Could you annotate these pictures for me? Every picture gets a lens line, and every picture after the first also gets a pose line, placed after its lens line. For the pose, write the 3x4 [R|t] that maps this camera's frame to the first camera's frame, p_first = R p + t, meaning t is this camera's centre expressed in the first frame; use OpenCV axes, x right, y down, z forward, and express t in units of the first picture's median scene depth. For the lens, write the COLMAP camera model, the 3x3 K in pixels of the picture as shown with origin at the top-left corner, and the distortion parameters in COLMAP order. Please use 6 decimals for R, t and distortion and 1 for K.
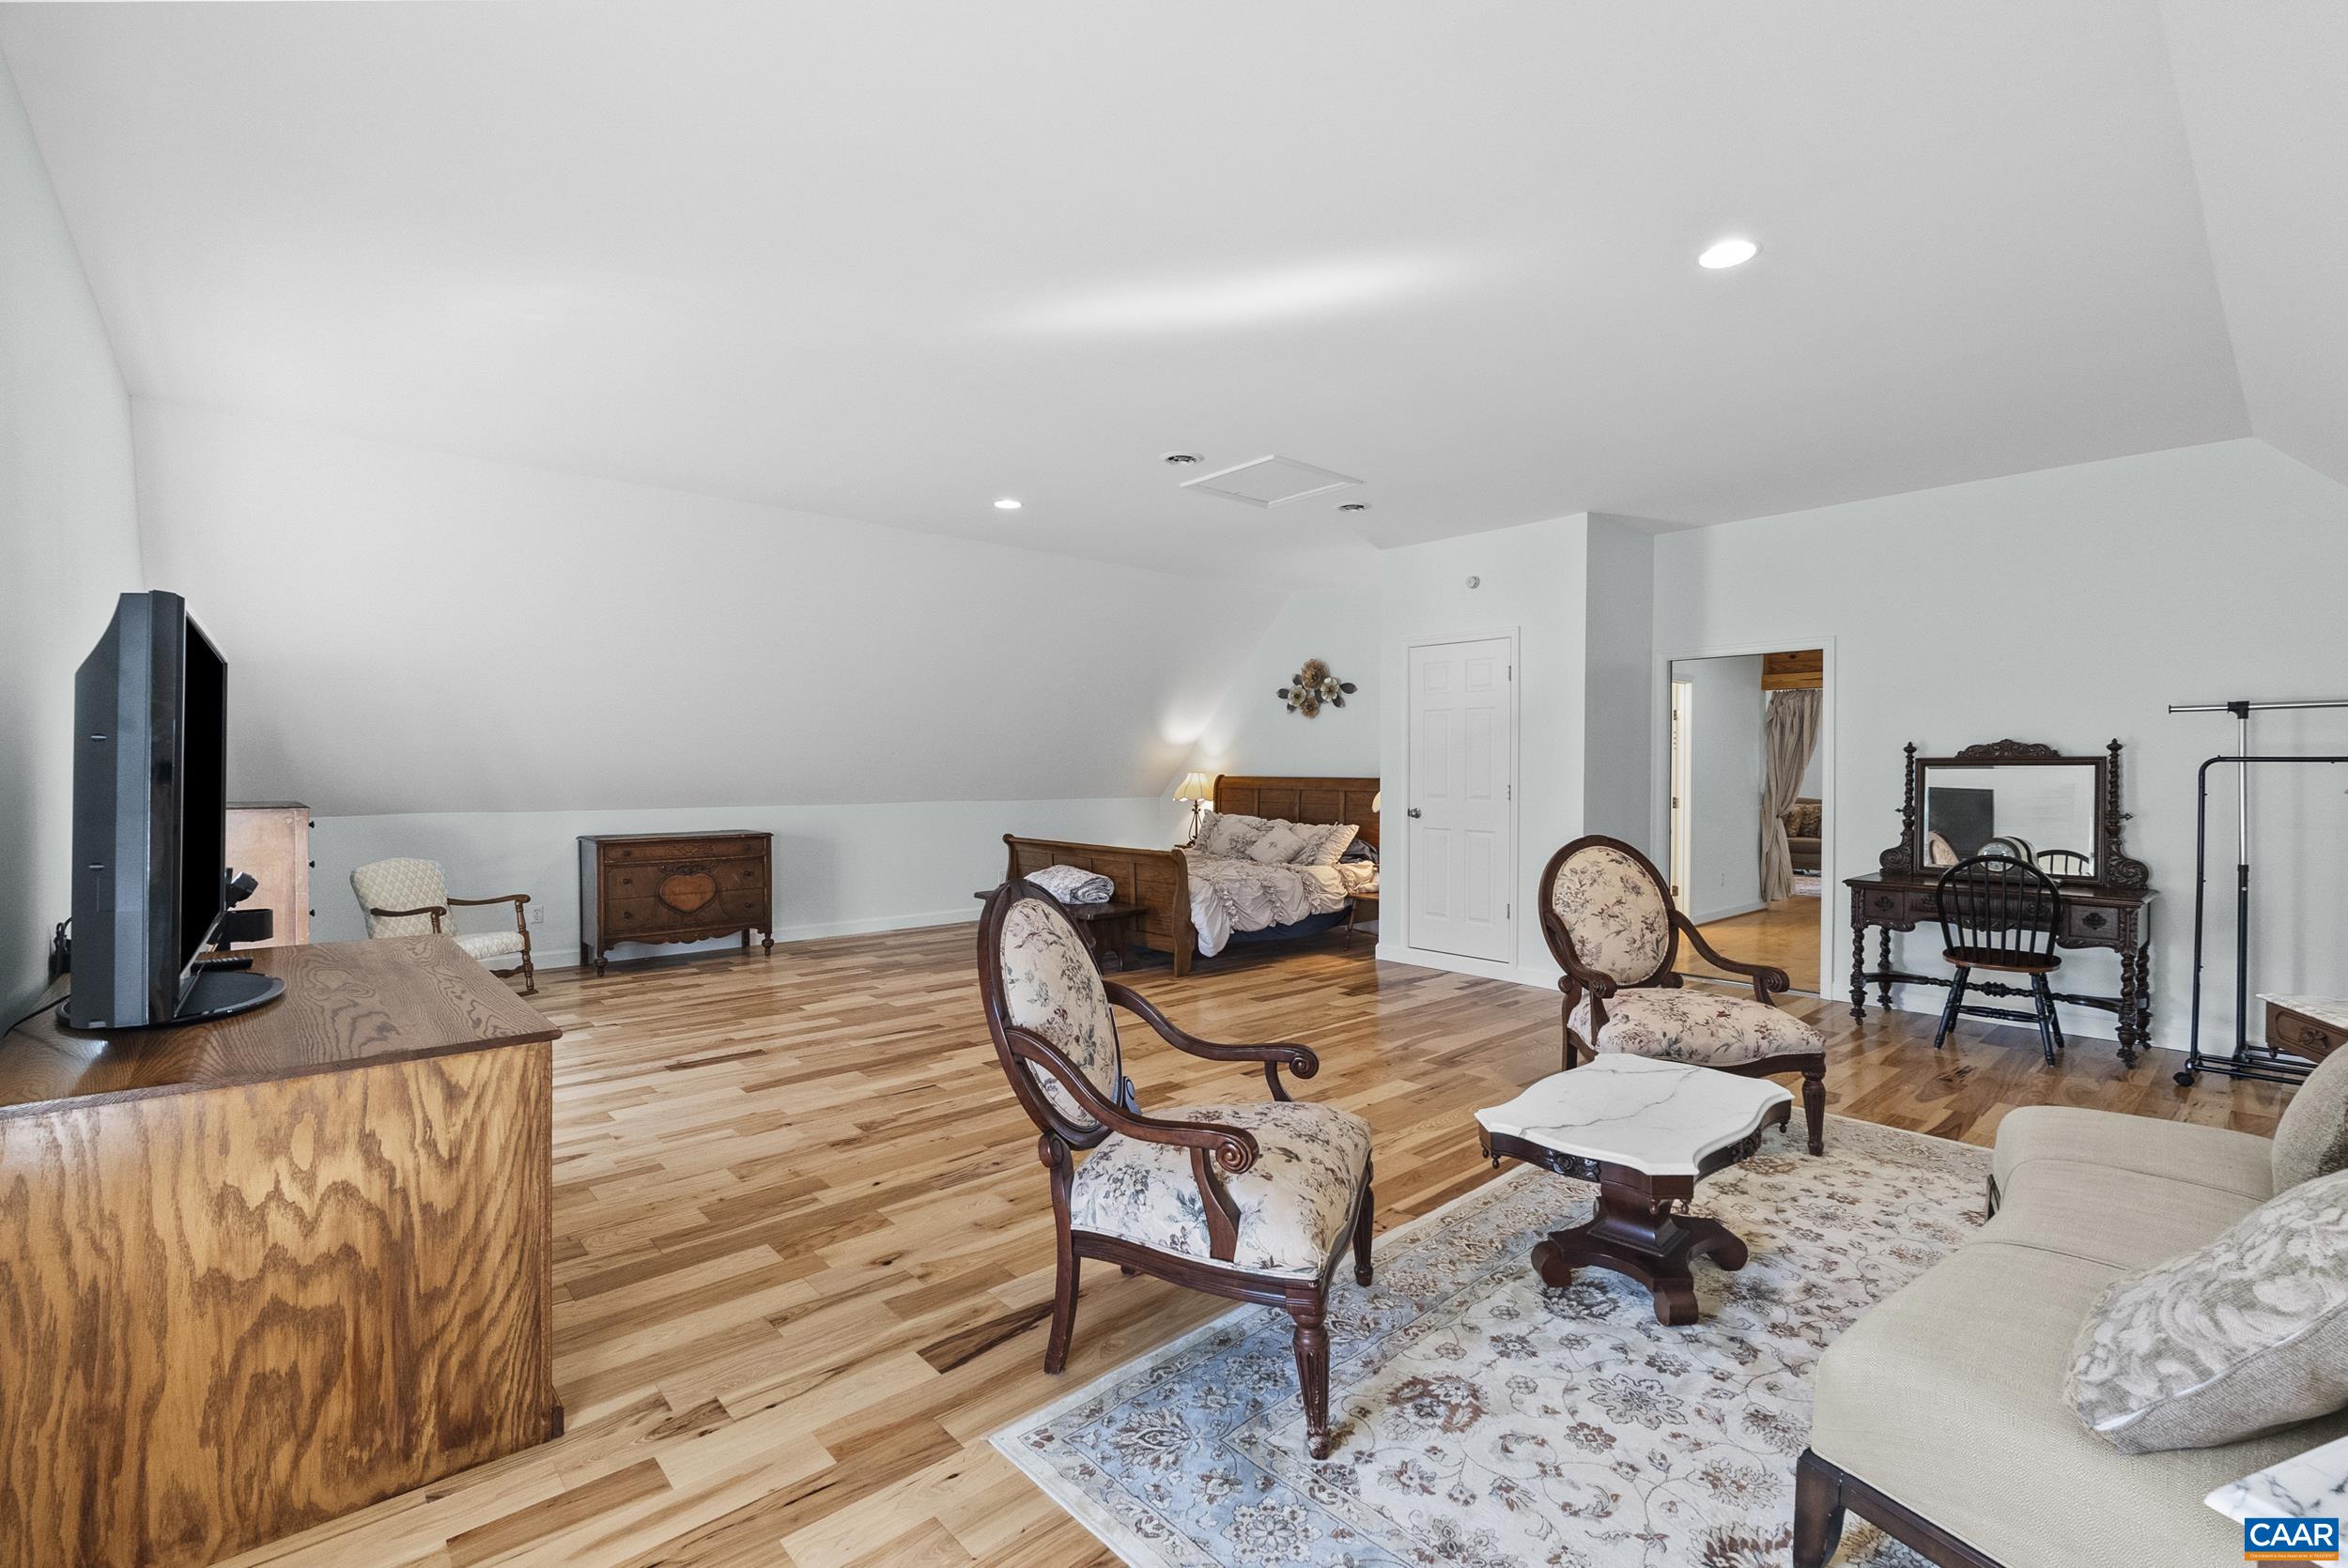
lens RADIAL K [[1047.8, 0, 1174.5], [0, 1047.8, 777.6], [0, 0, 1]] dist [-0.002701, 0.000168]
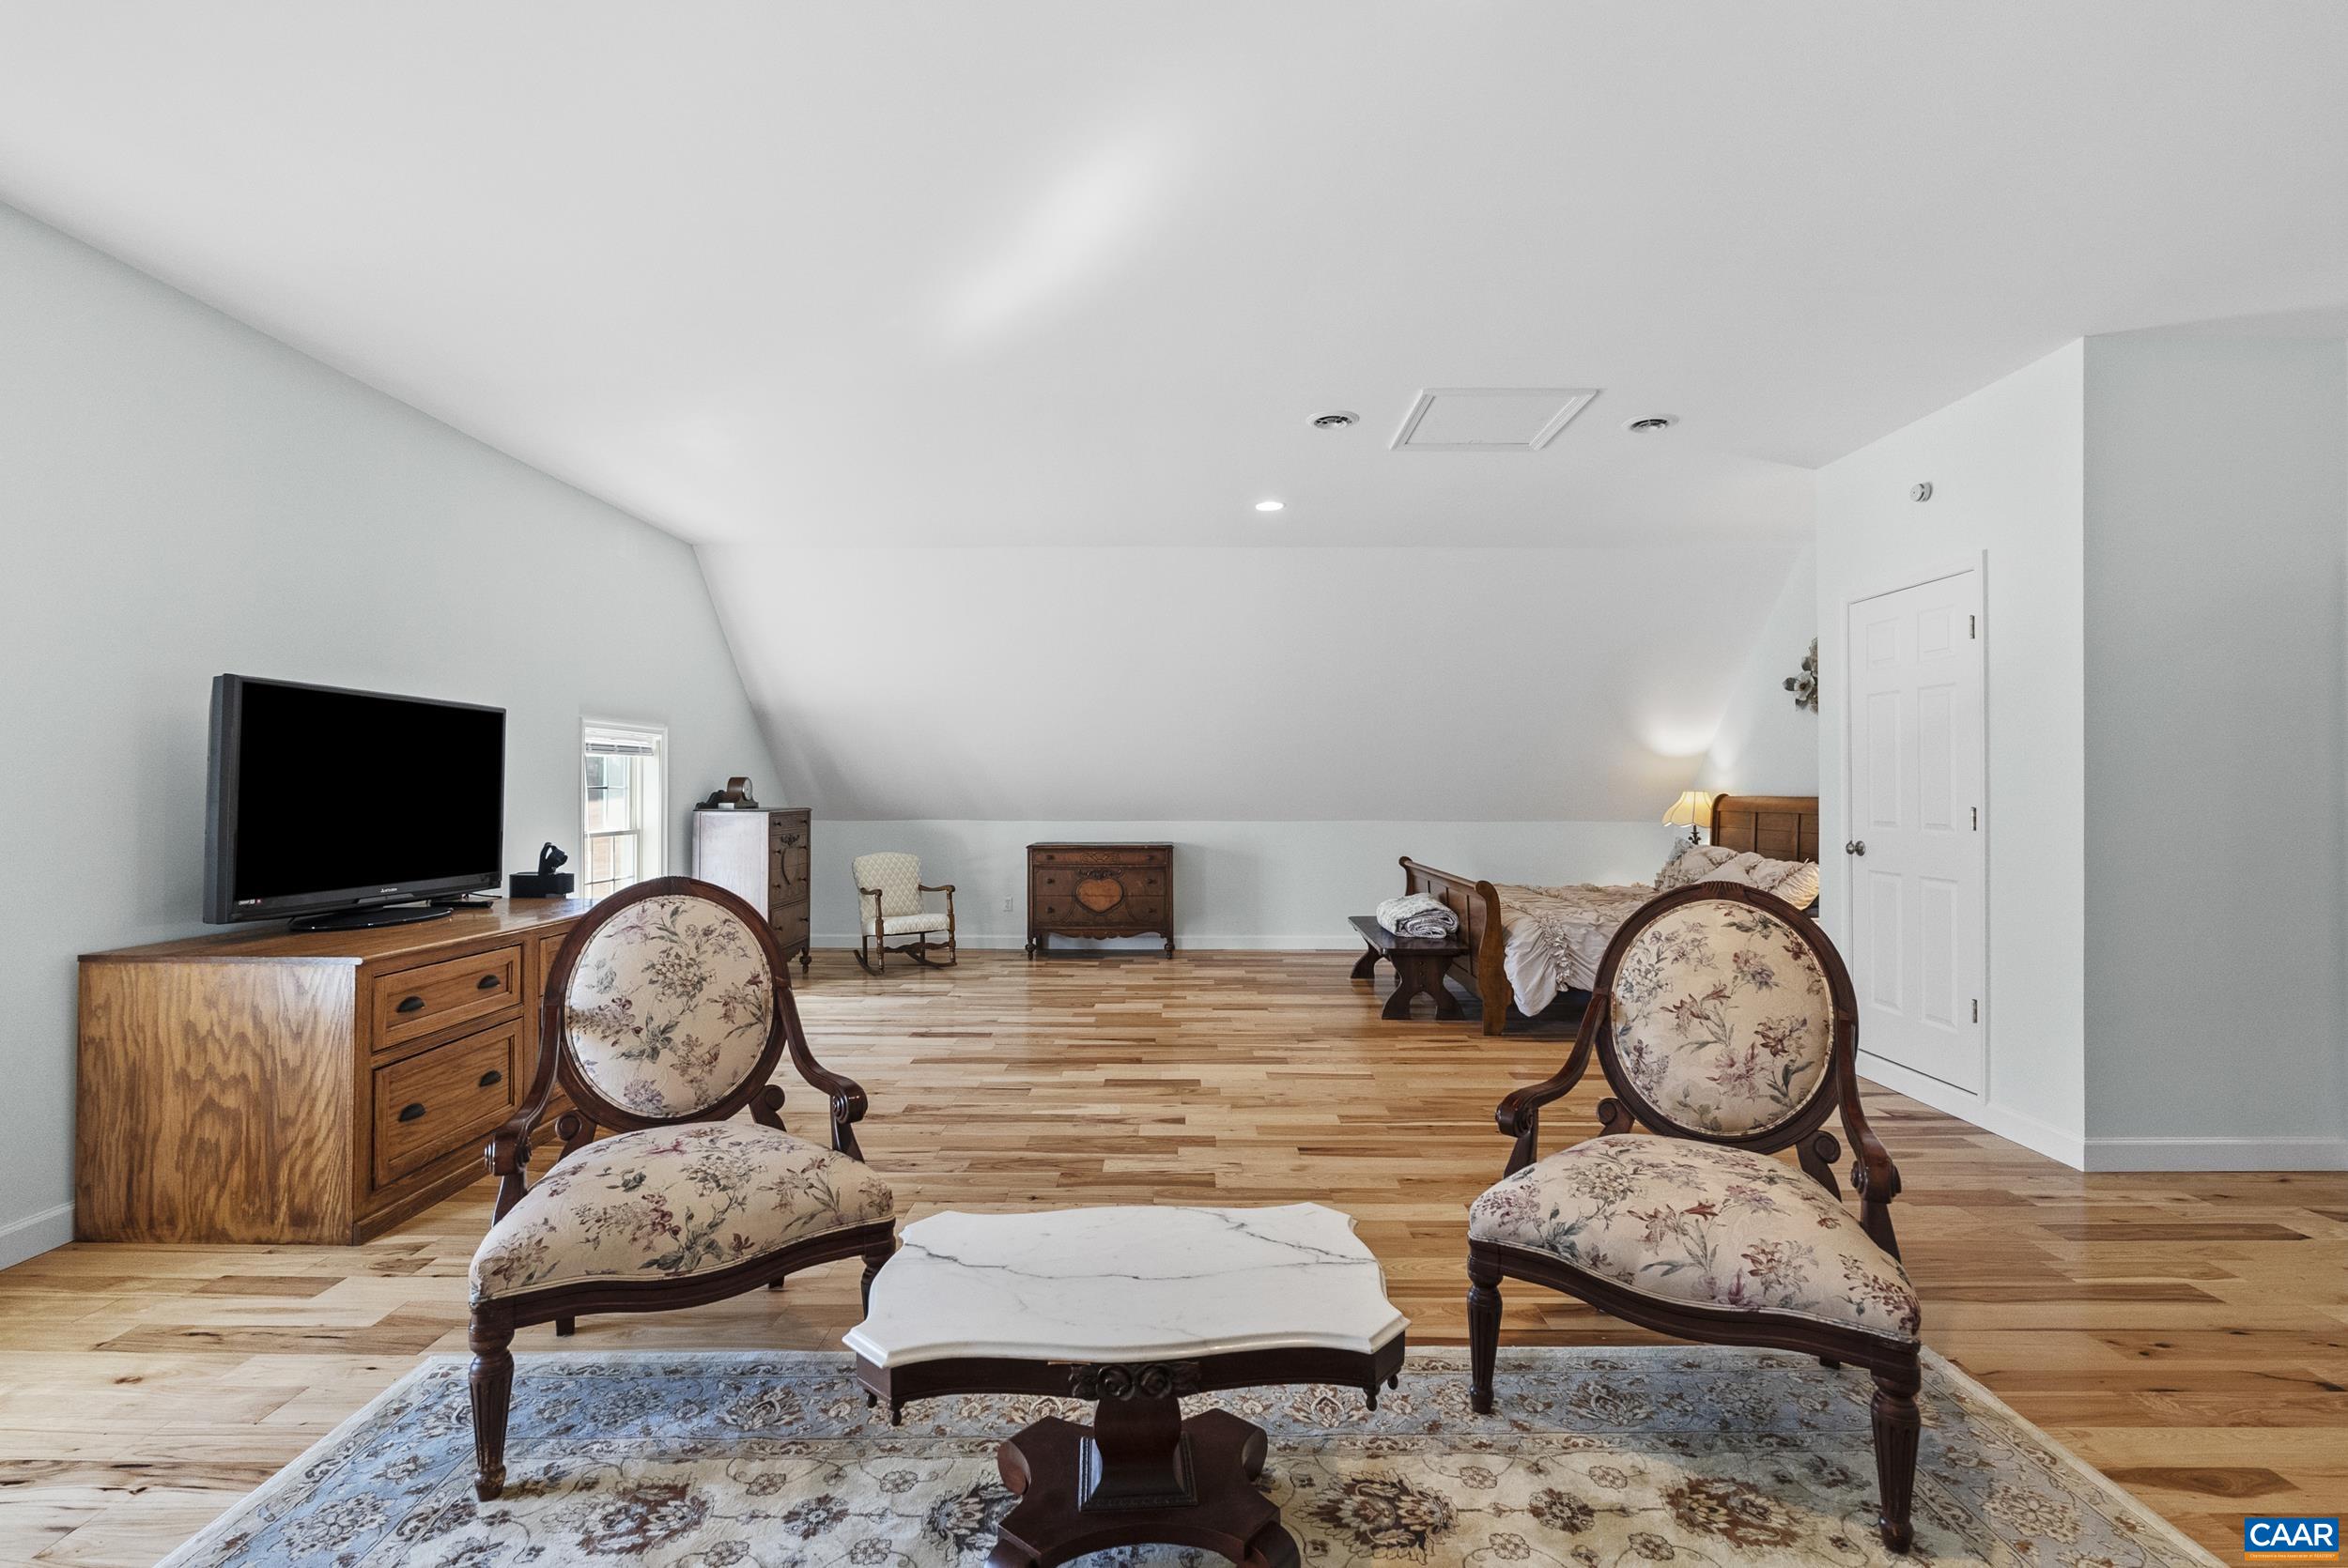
lens RADIAL K [[1047.8, 0, 1175.2], [0, 1047.8, 783.0], [0, 0, 1]] dist [-0.002701, 0.000168]
pose [[0.739750, -0.005636, -0.672858, 1.006043], [-0.006598, 0.999856, -0.015629, 0.015218], [0.672849, 0.016001, 0.739607, 0.581417]]
